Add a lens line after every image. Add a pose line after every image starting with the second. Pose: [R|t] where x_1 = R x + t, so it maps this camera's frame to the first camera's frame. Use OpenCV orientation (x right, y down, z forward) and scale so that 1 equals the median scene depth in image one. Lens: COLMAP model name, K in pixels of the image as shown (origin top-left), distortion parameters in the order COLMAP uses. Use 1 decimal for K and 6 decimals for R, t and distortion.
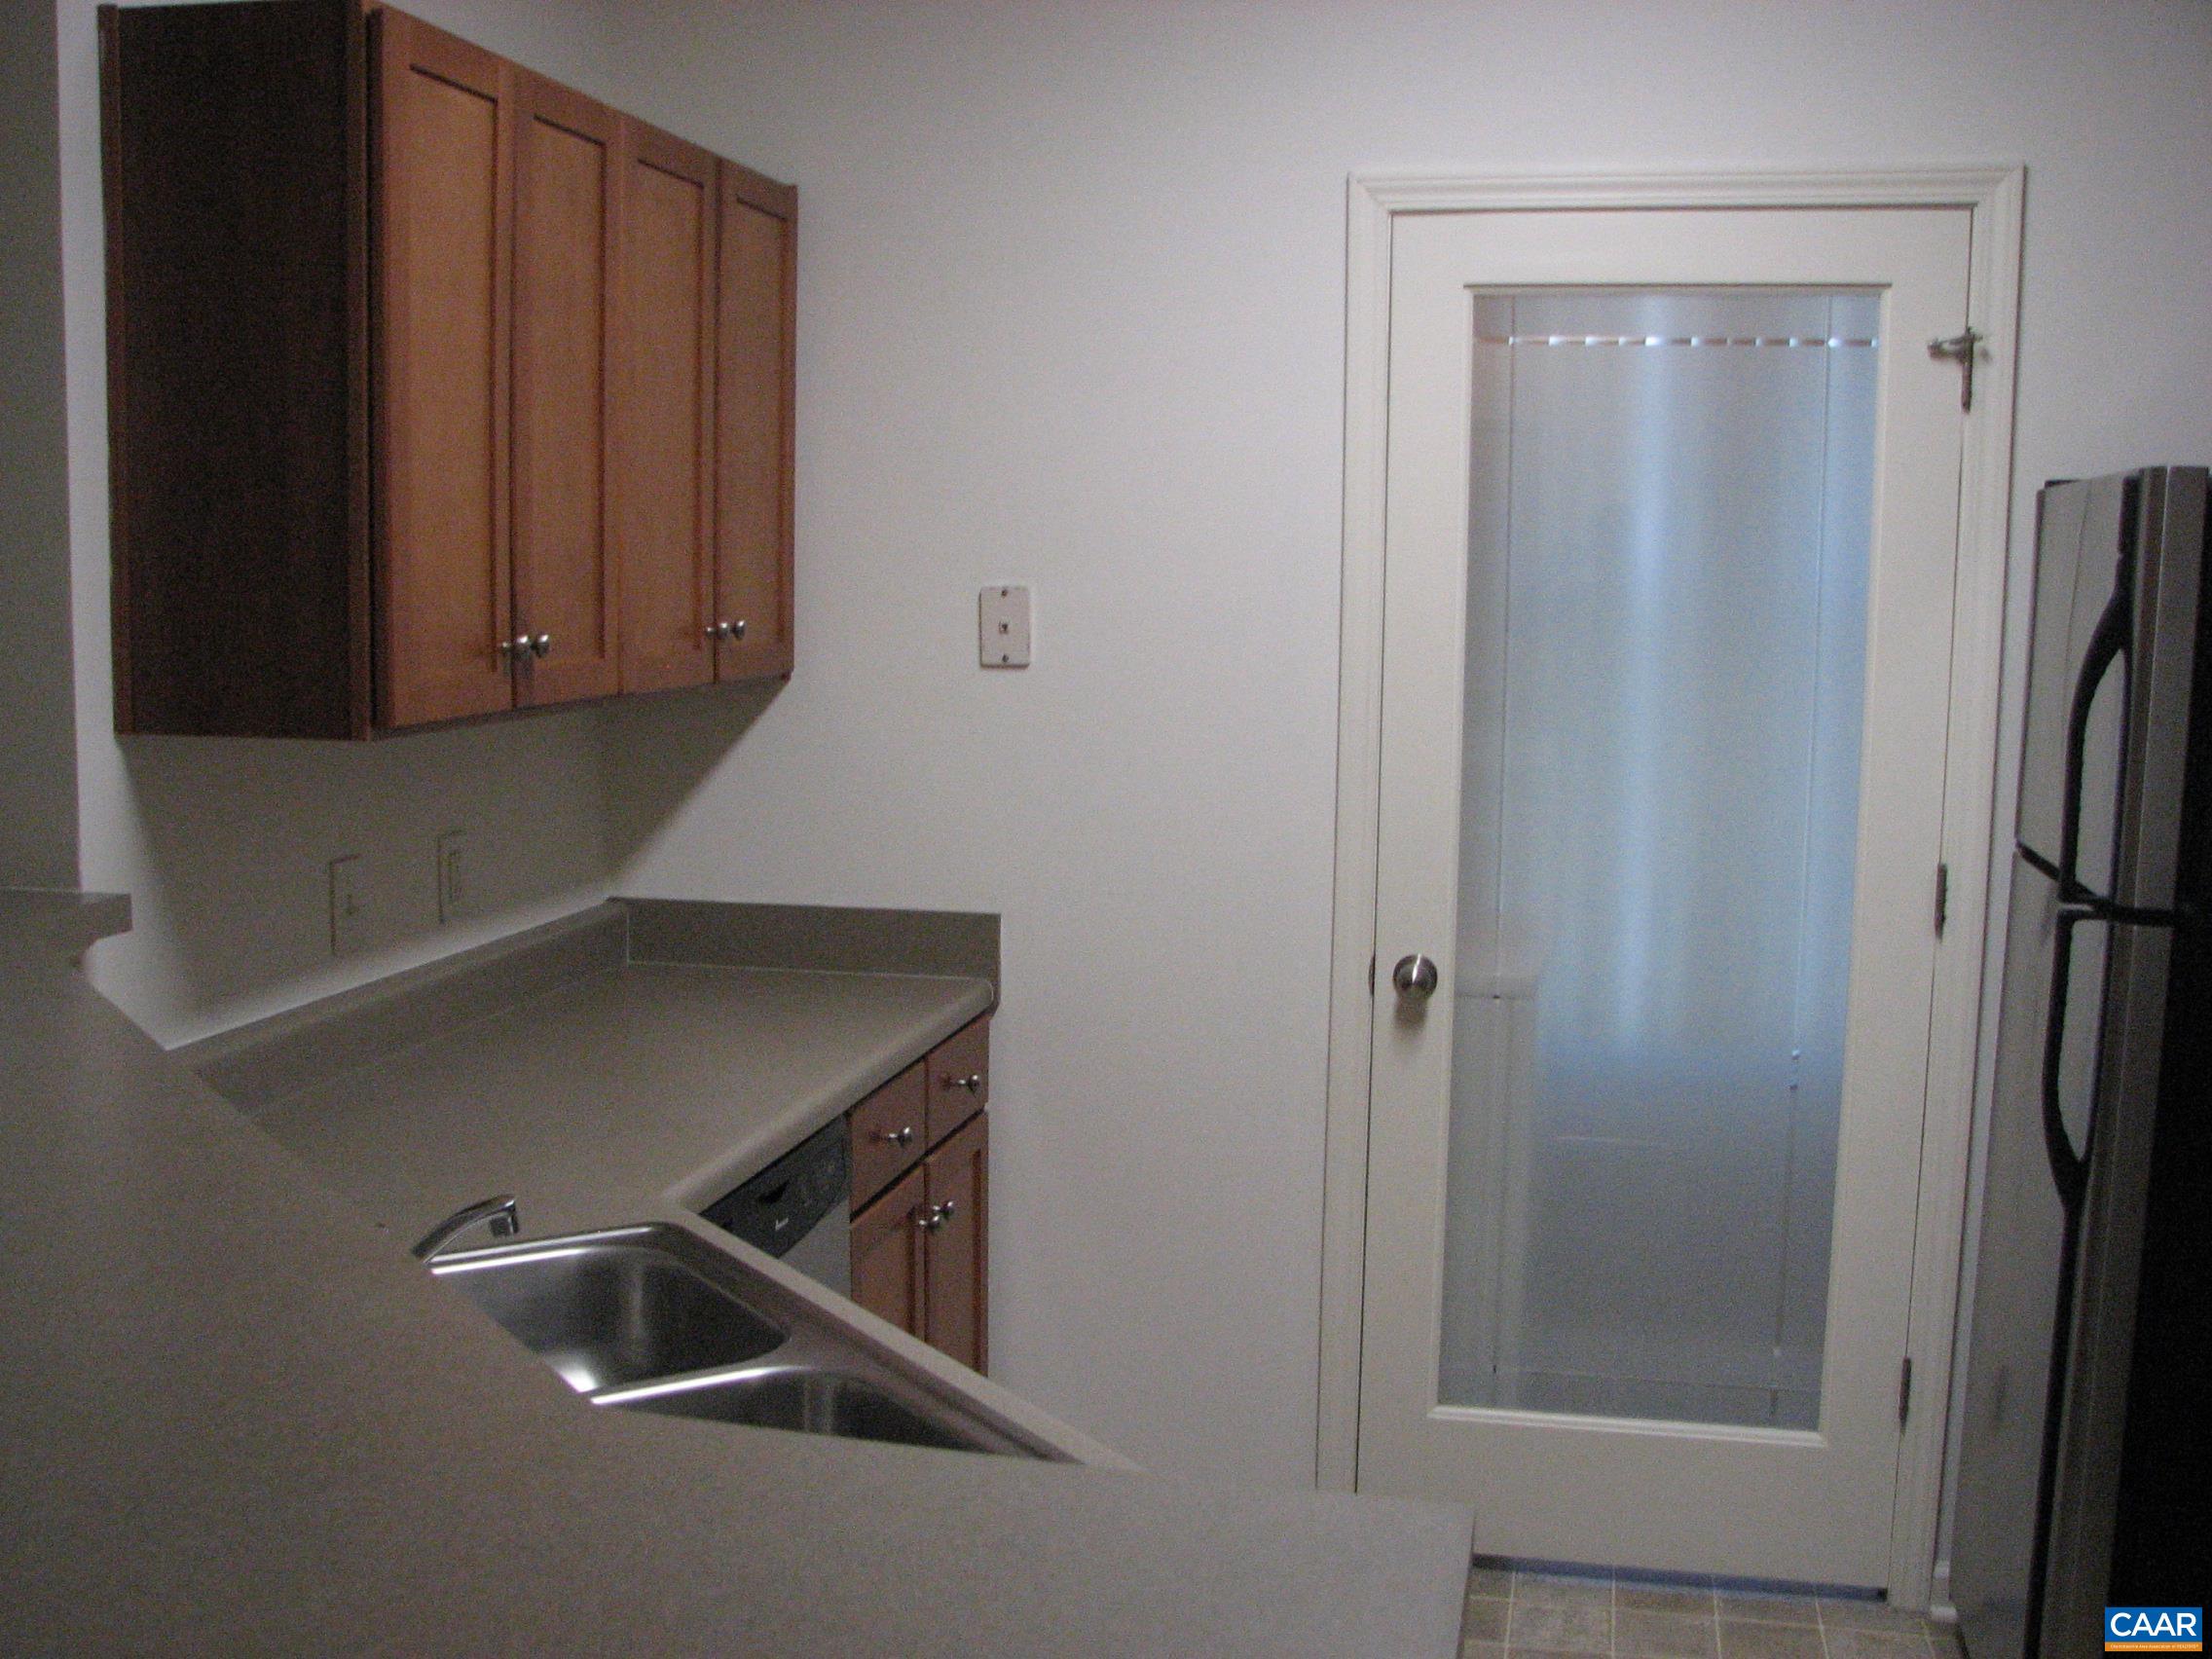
lens RADIAL K [[2383.7, 0, 1053.3], [0, 2383.7, 850.2], [0, 0, 1]] dist [-0.197670, 0.274633]
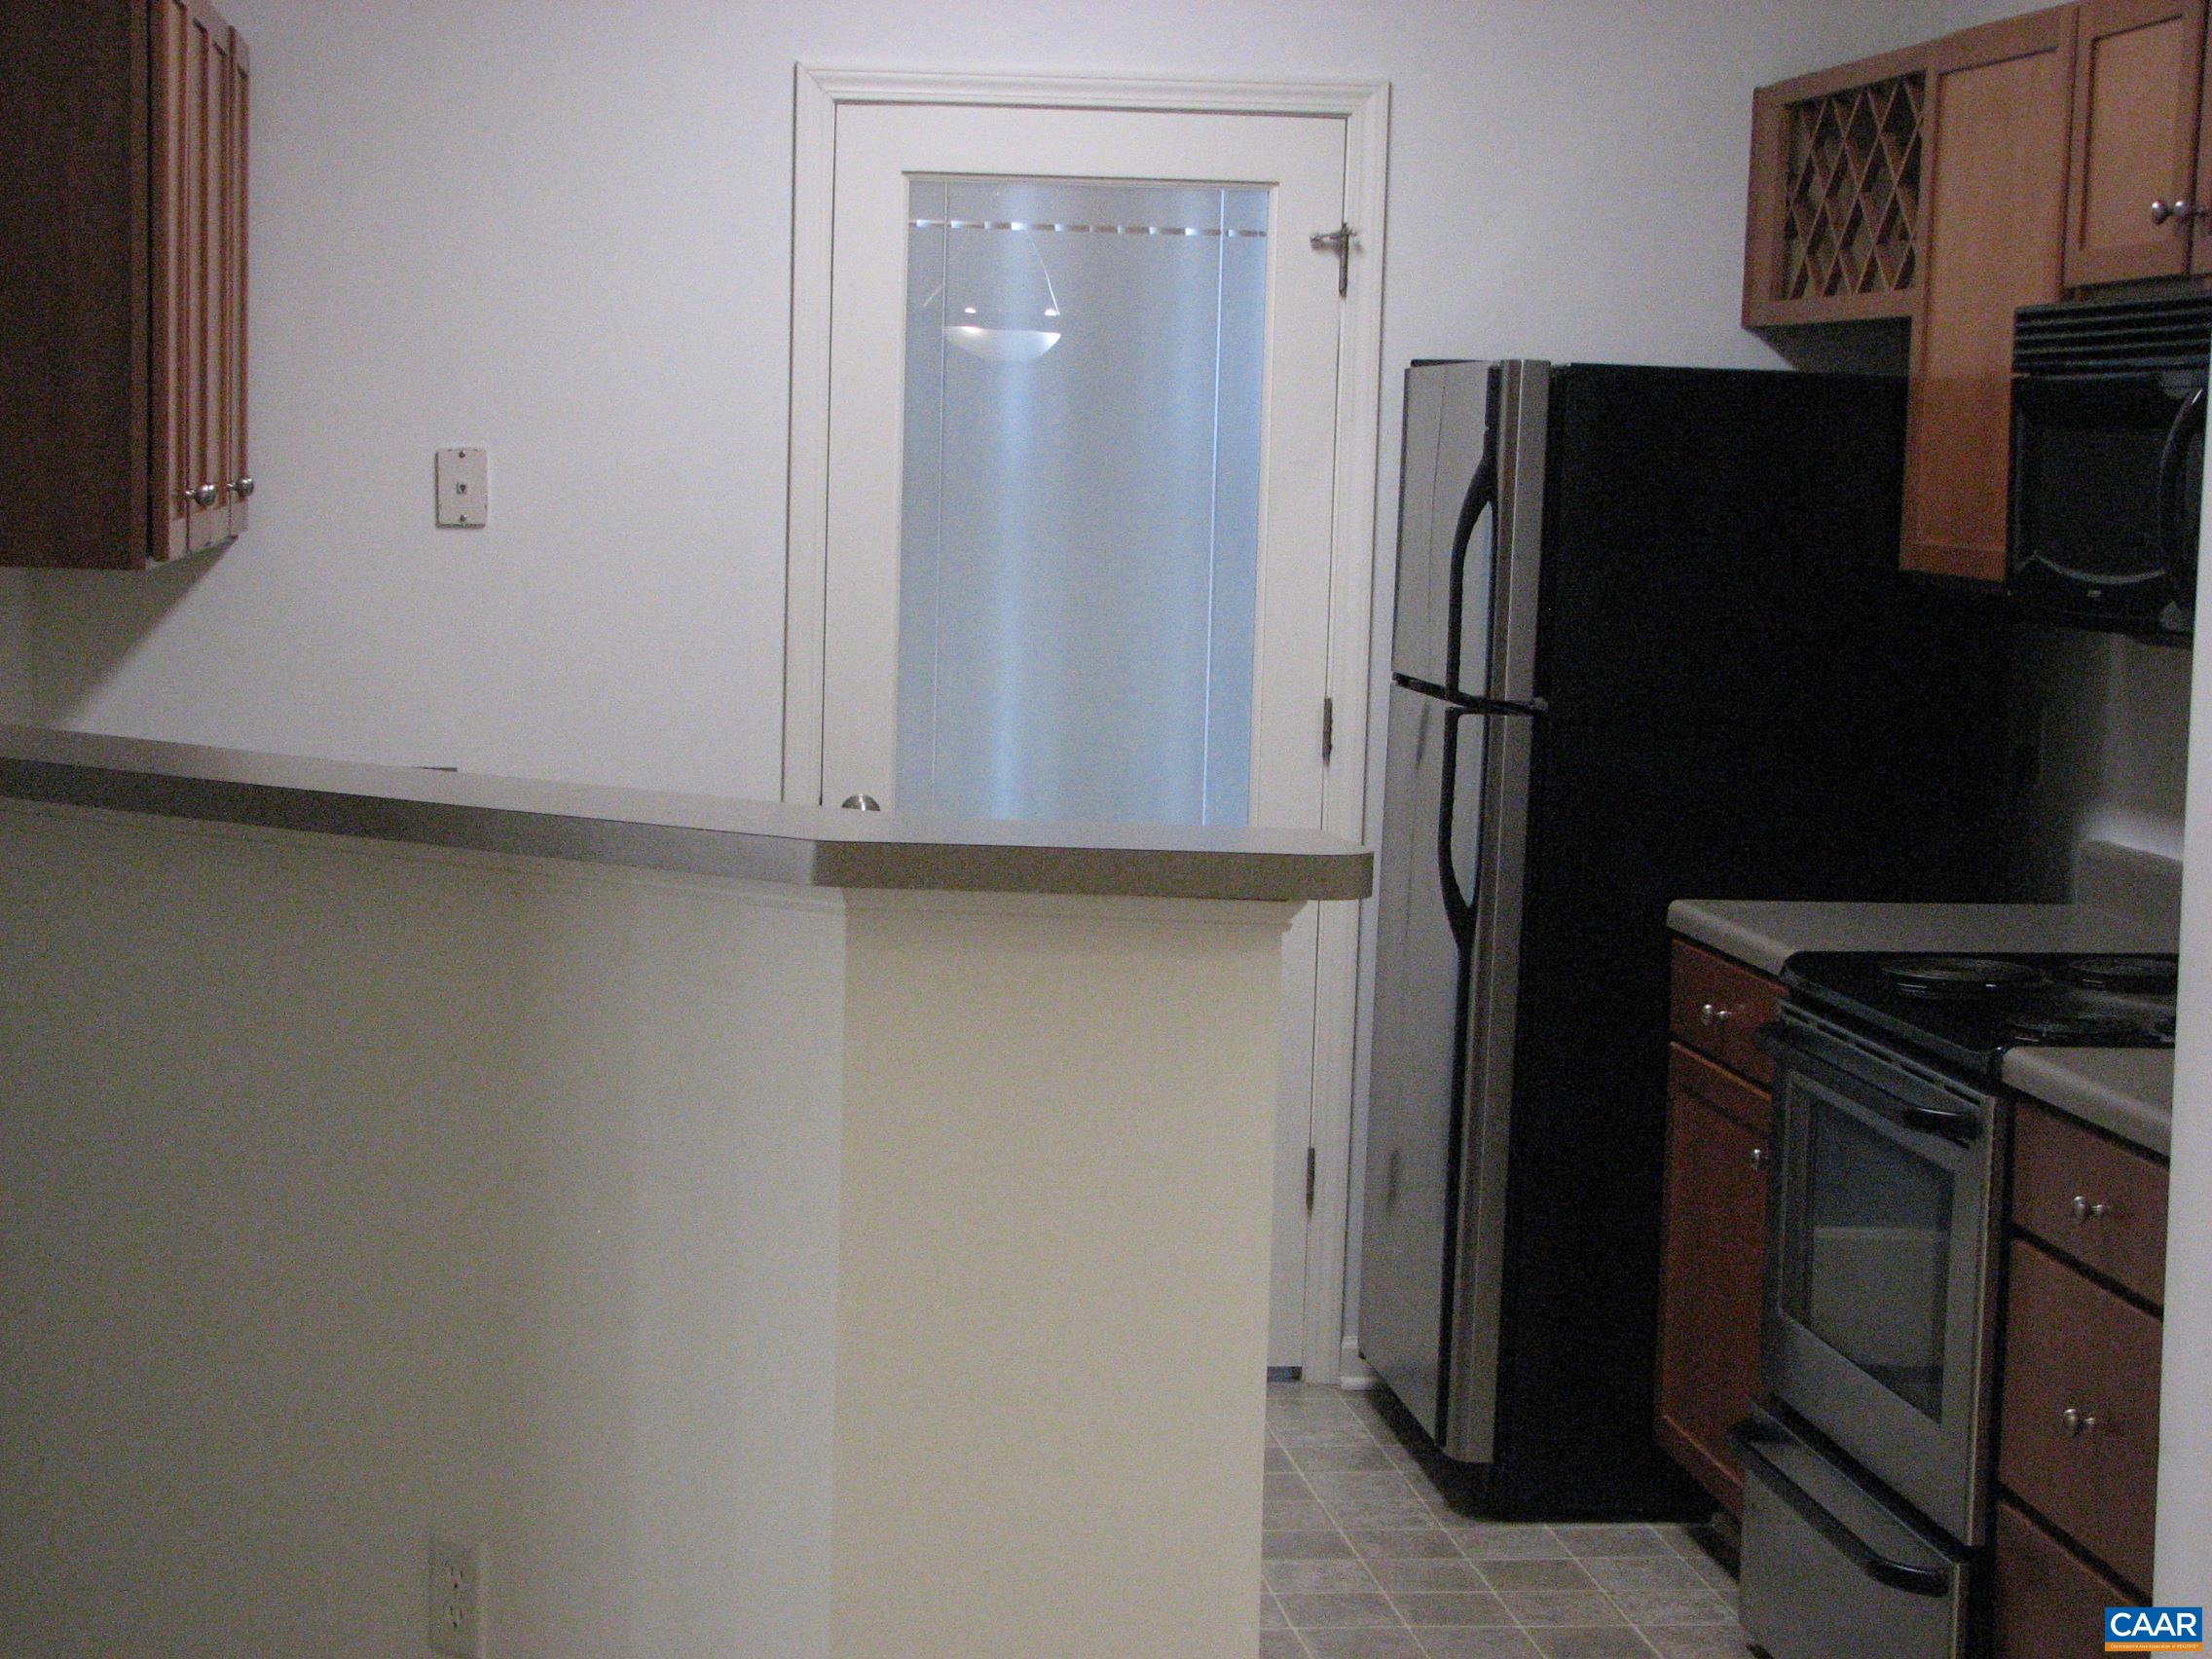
lens RADIAL K [[3895.8, 0, 1048.9], [0, 3895.8, 873.2], [0, 0, 1]] dist [-0.025214, 0.742686]
pose [[0.939027, -0.026933, 0.342787, -0.398363], [0.028147, 0.999603, 0.001431, 0.084947], [-0.342690, 0.008305, 0.939412, -0.732642]]
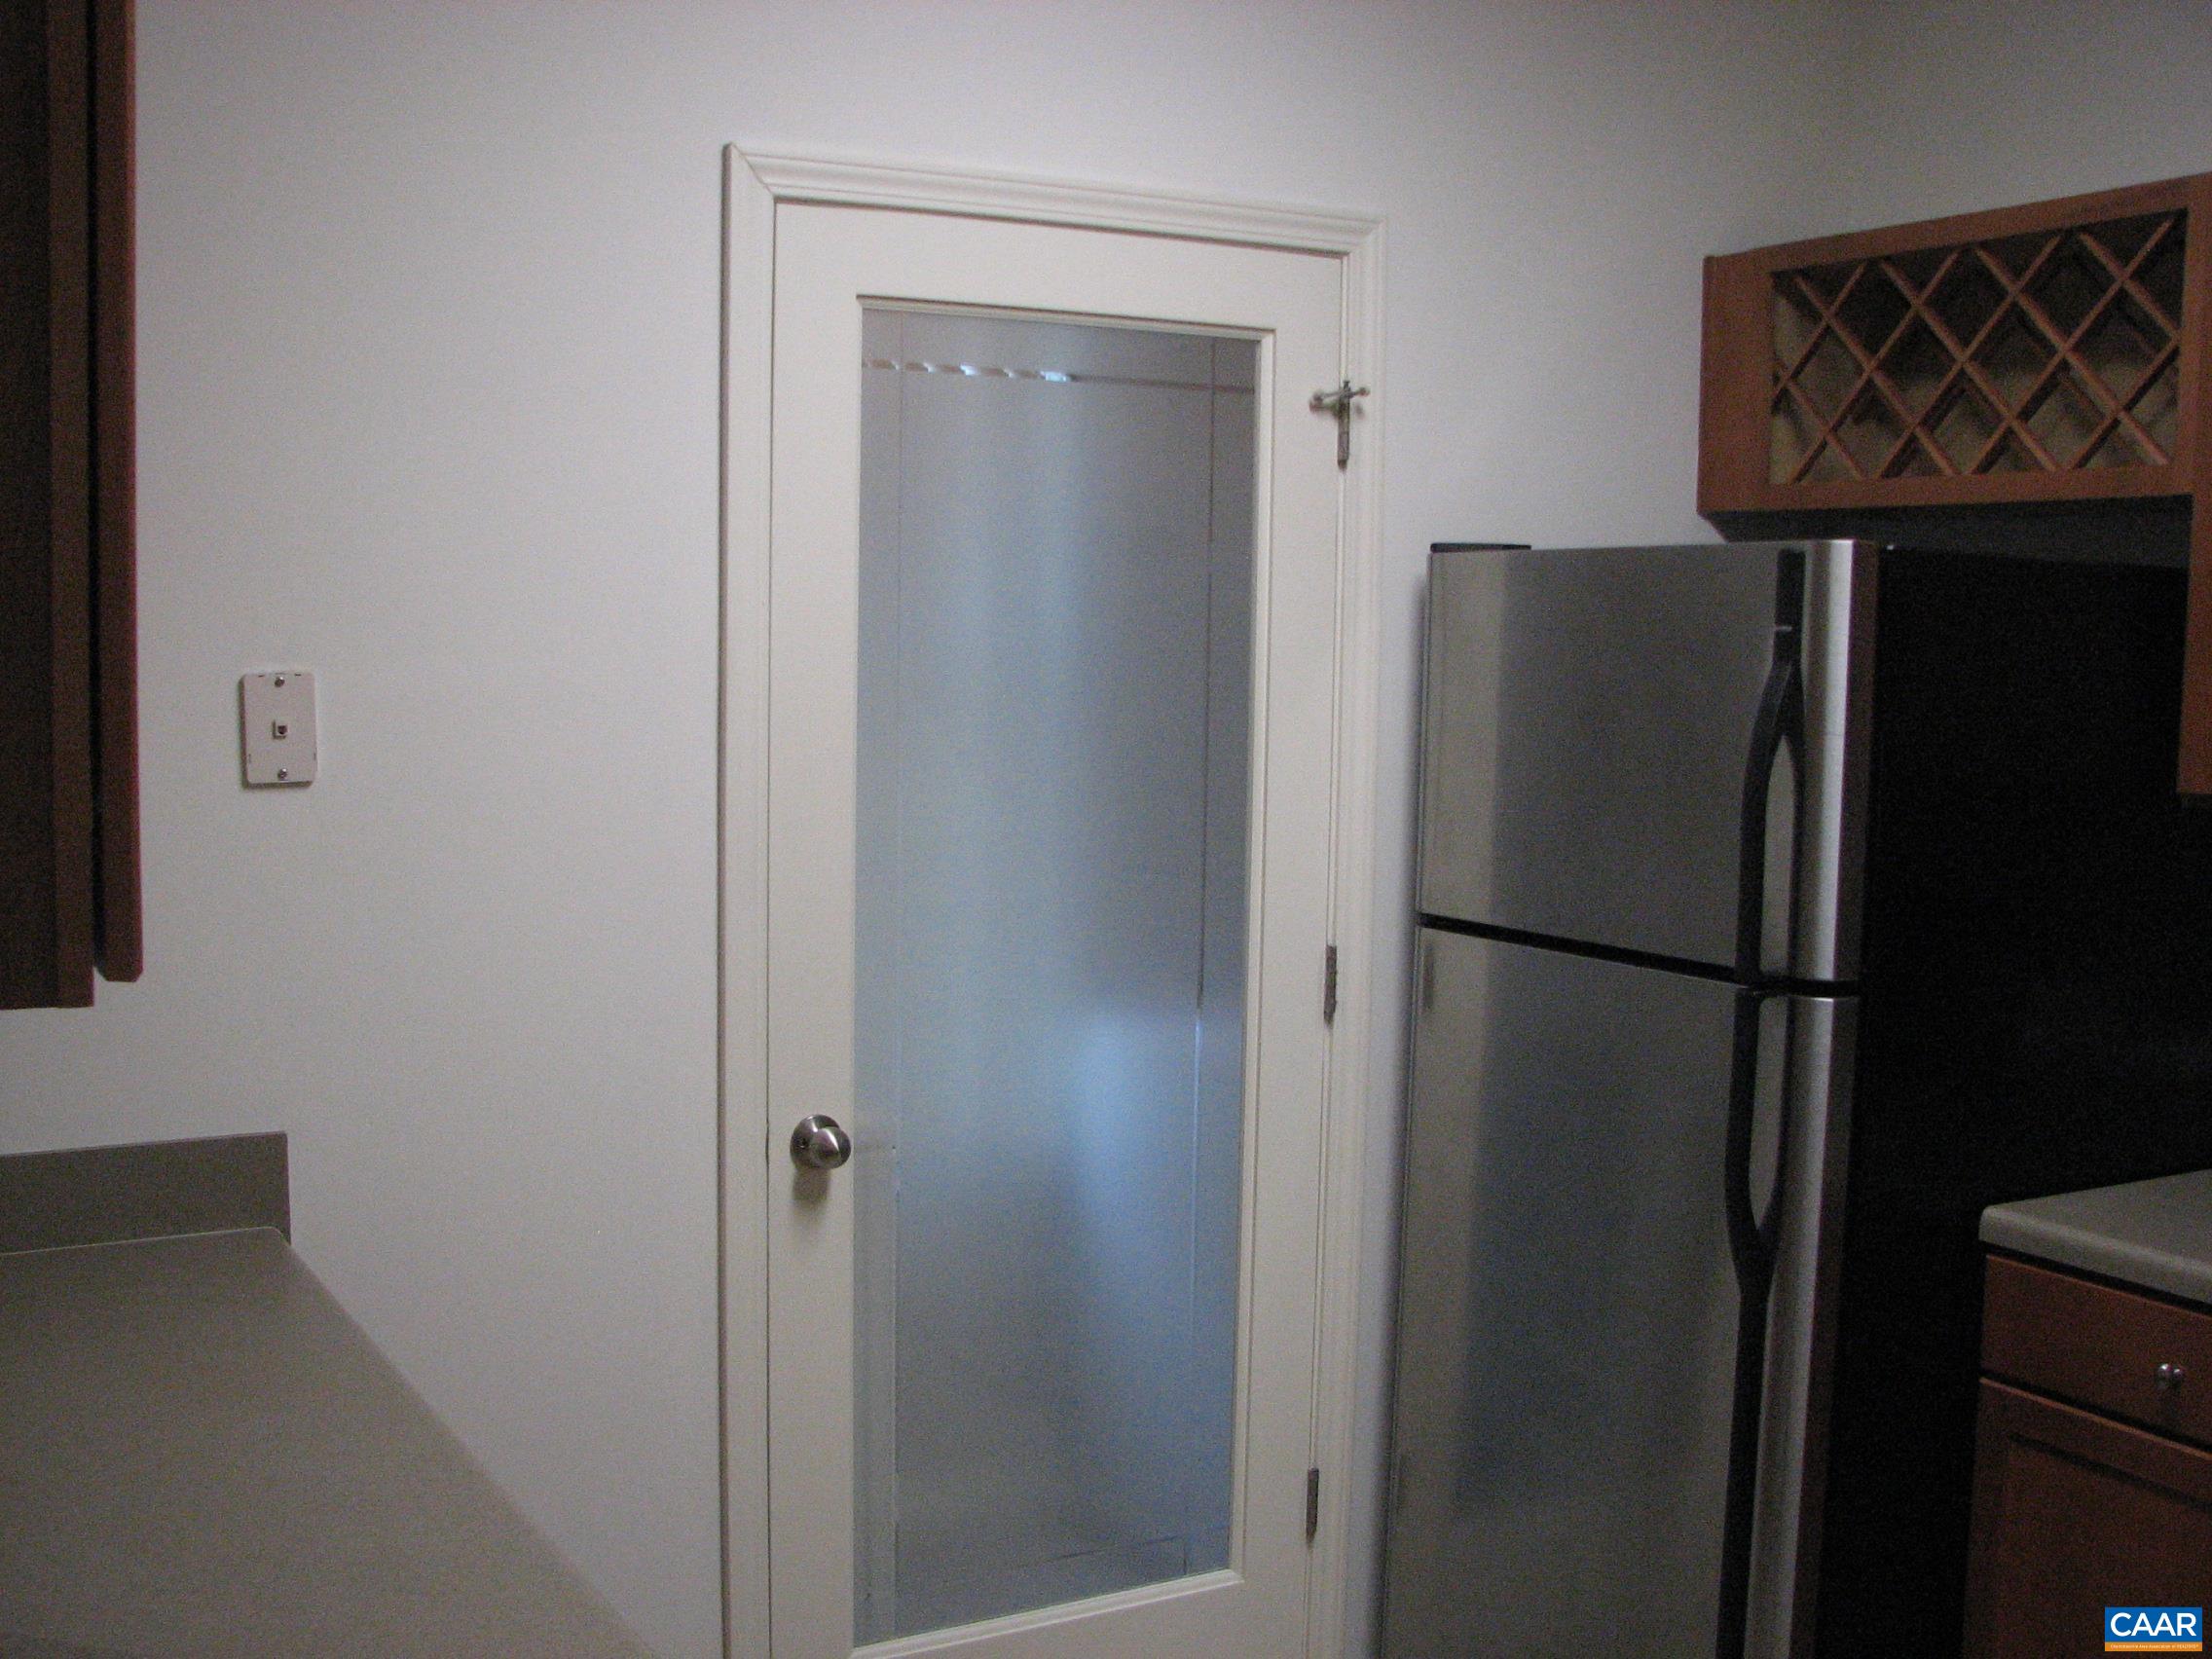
lens RADIAL K [[2383.7, 0, 1053.3], [0, 2383.7, 850.2], [0, 0, 1]] dist [-0.197670, 0.274633]
pose [[0.742514, -0.063653, 0.666799, -0.345580], [0.077652, 0.996943, 0.008699, -0.050667], [-0.665314, 0.045319, 0.745186, 0.360144]]
